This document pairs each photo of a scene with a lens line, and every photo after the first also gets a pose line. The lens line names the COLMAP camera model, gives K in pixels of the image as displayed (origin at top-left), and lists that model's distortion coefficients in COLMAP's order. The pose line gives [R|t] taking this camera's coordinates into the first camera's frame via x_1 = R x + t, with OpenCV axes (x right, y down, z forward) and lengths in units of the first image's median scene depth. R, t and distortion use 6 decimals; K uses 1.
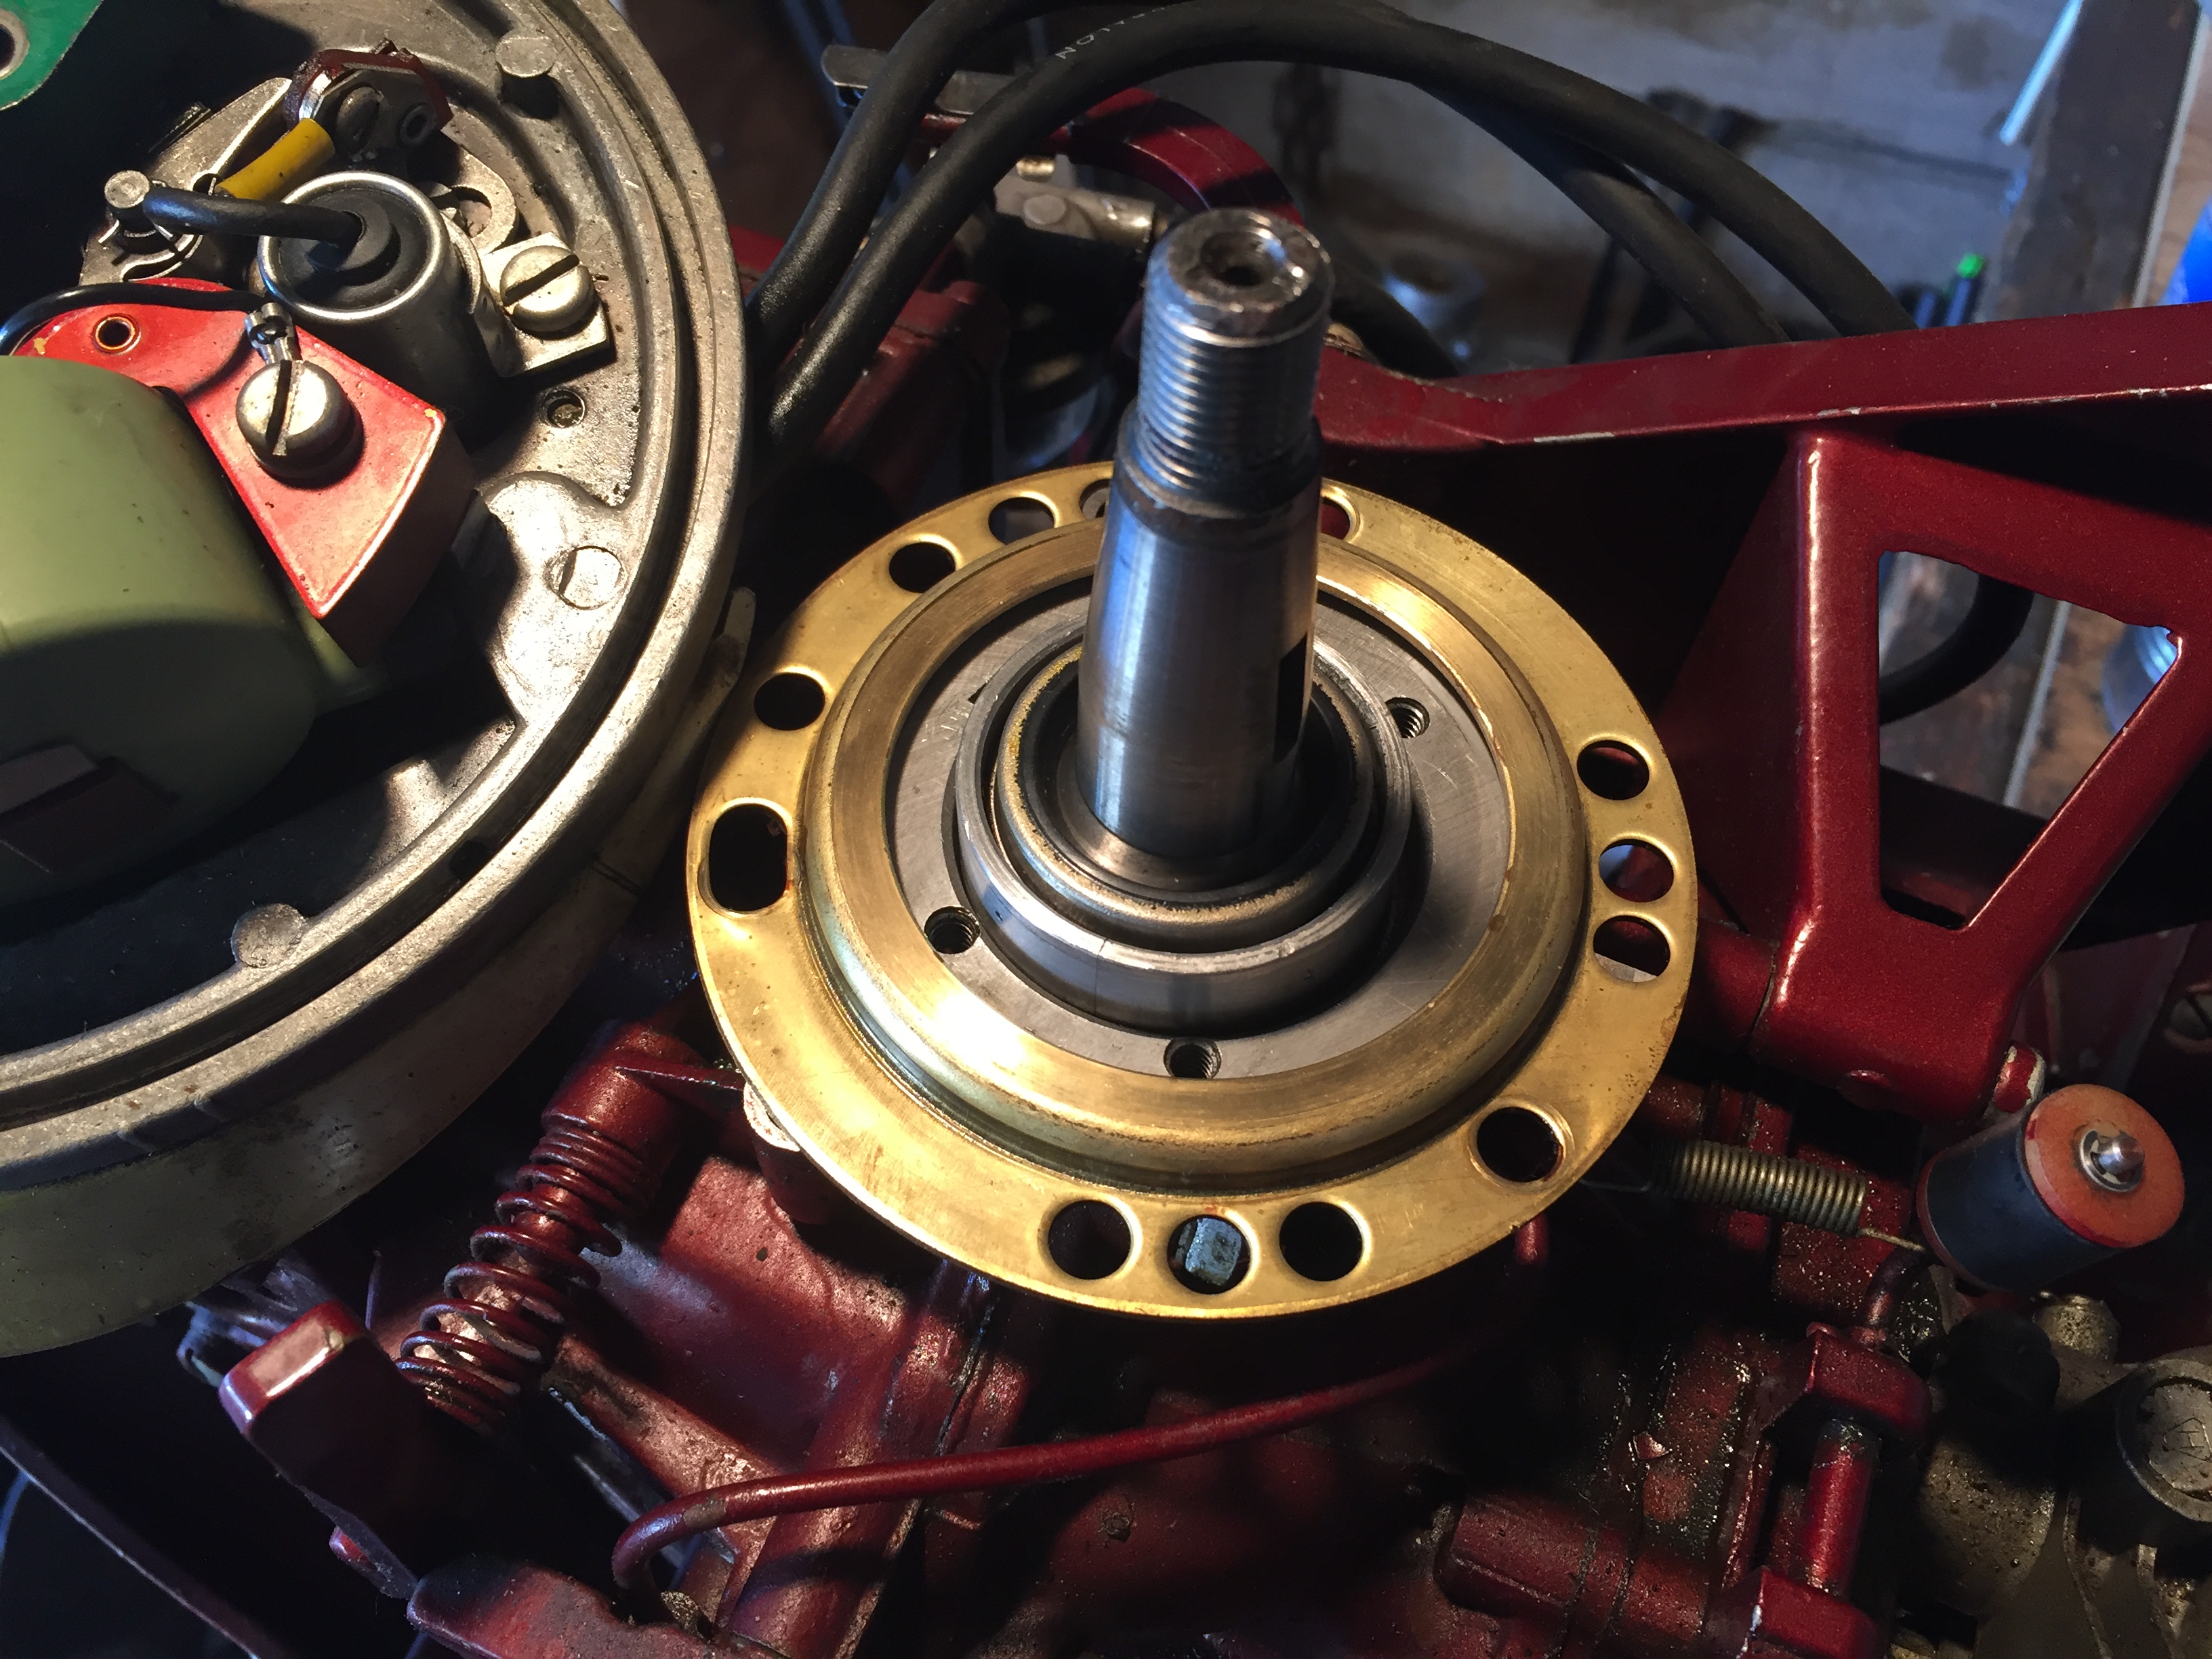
lens RADIAL K [[1946.3, 0, 1106.0], [0, 1946.3, 829.5], [0, 0, 1]] dist [0.063972, -0.108595]
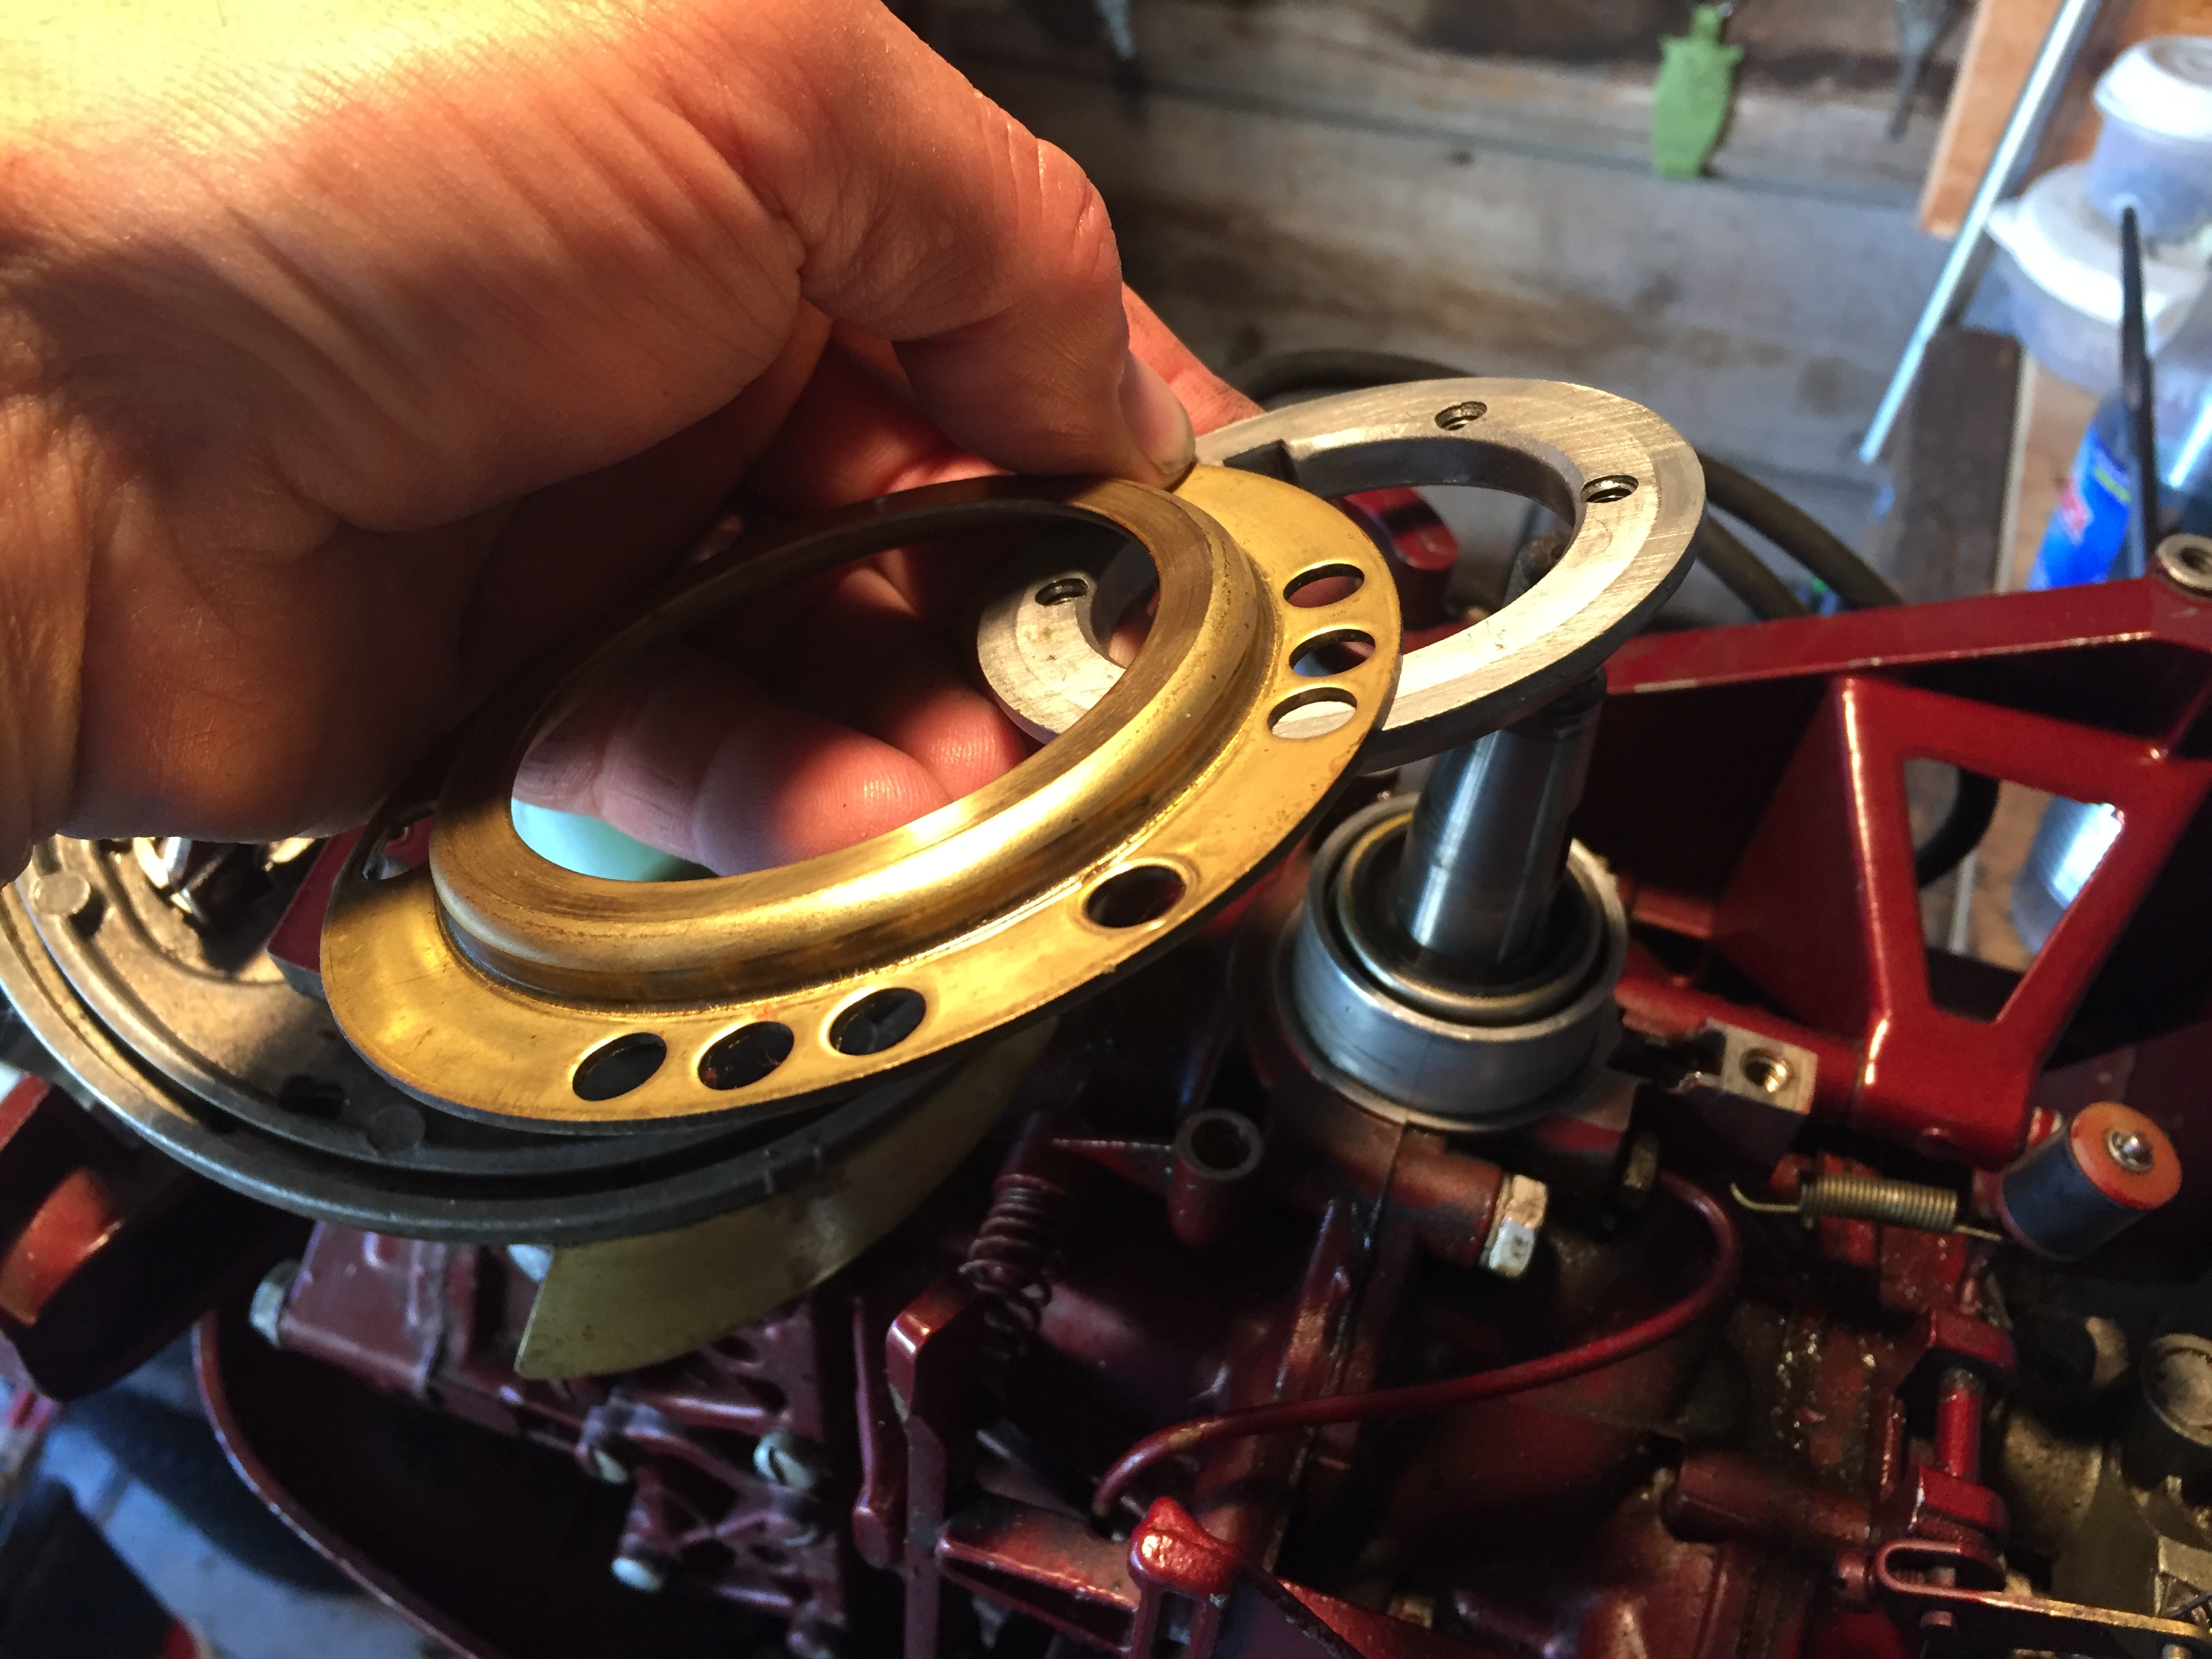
lens RADIAL K [[1946.3, 0, 1106.0], [0, 1946.3, 829.5], [0, 0, 1]] dist [0.063972, -0.108595]
pose [[0.997867, -0.025132, 0.060241, -0.268420], [0.033993, 0.987961, -0.150923, 0.103877], [-0.055723, 0.152649, 0.986708, -0.352756]]
